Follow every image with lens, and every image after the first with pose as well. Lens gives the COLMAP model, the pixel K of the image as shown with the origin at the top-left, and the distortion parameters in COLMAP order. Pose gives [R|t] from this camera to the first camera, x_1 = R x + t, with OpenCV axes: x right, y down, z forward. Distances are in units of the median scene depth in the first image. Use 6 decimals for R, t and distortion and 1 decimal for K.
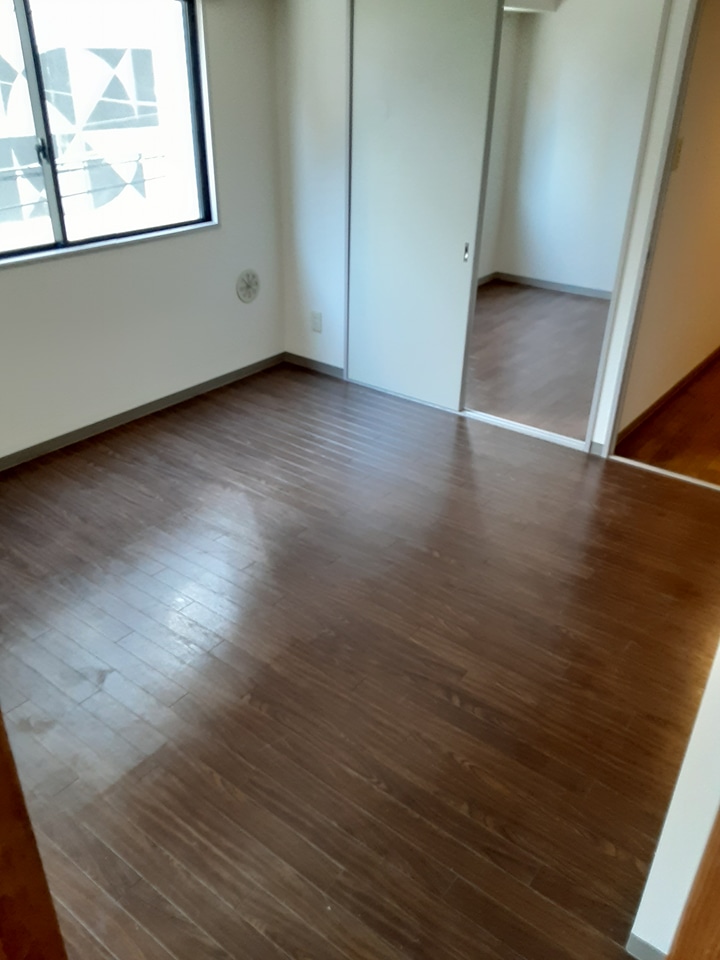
lens RADIAL K [[778.9, 0, 355.0], [0, 778.9, 485.2], [0, 0, 1]] dist [0.089661, -0.102532]
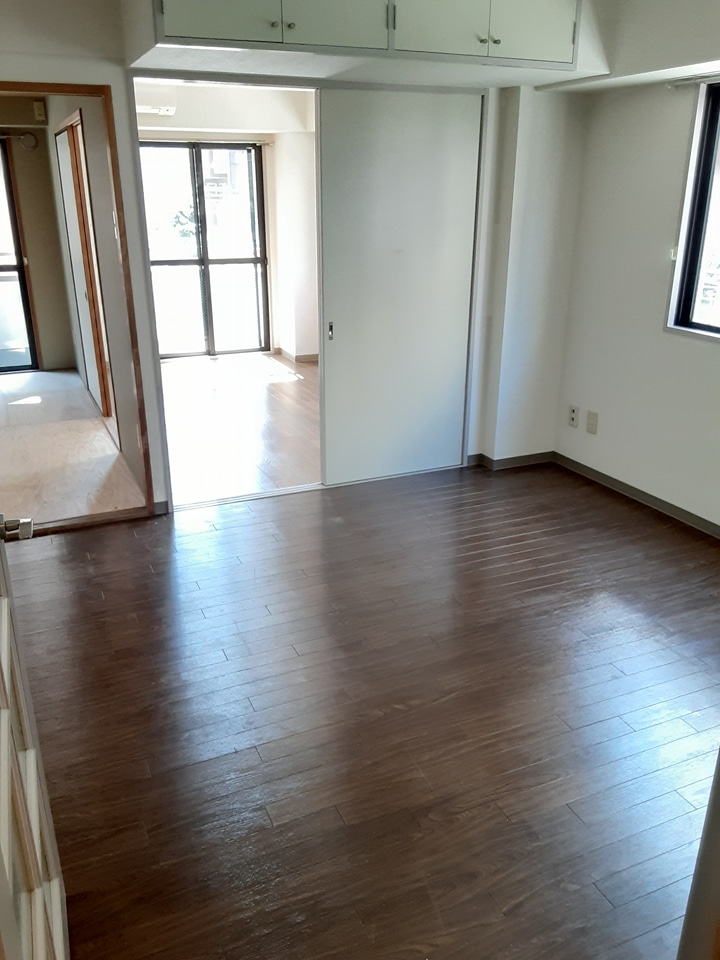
lens RADIAL K [[778.9, 0, 355.4], [0, 778.9, 480.7], [0, 0, 1]] dist [0.089661, -0.102532]
pose [[-0.463866, 0.302603, -0.832622, 0.648596], [-0.432631, 0.742786, 0.510978, -0.424361], [0.773084, 0.597244, -0.213638, 0.867410]]
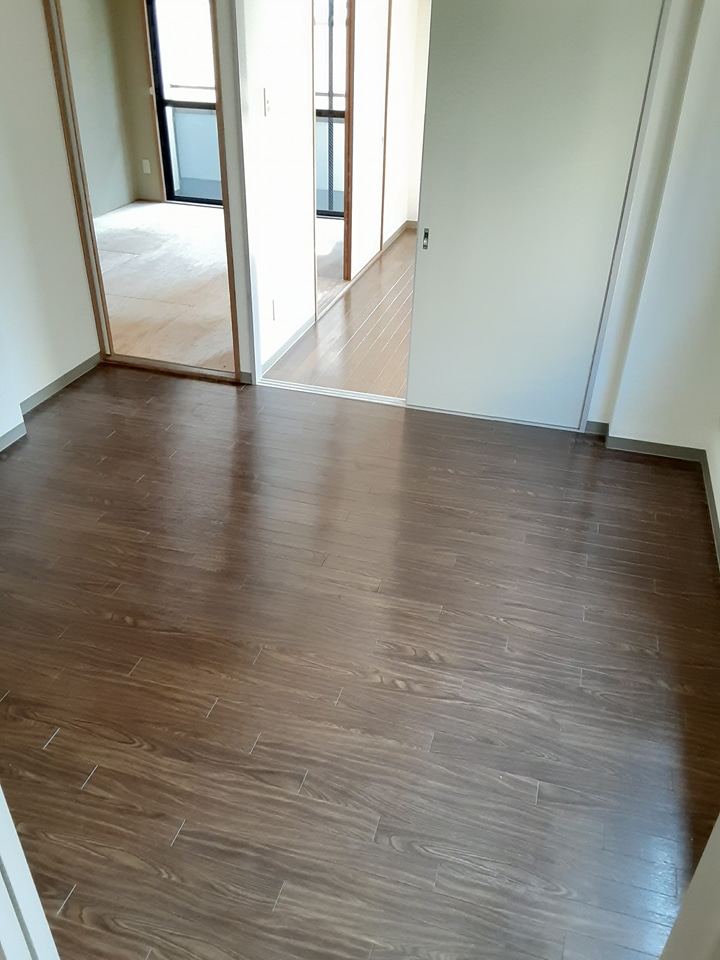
lens RADIAL K [[778.9, 0, 356.6], [0, 778.9, 478.9], [0, 0, 1]] dist [0.089661, -0.102532]
pose [[-0.930337, 0.169799, -0.325024, 0.109086], [-0.197619, 0.514468, 0.834428, -0.668264], [0.308900, 0.840530, -0.445073, 1.161985]]
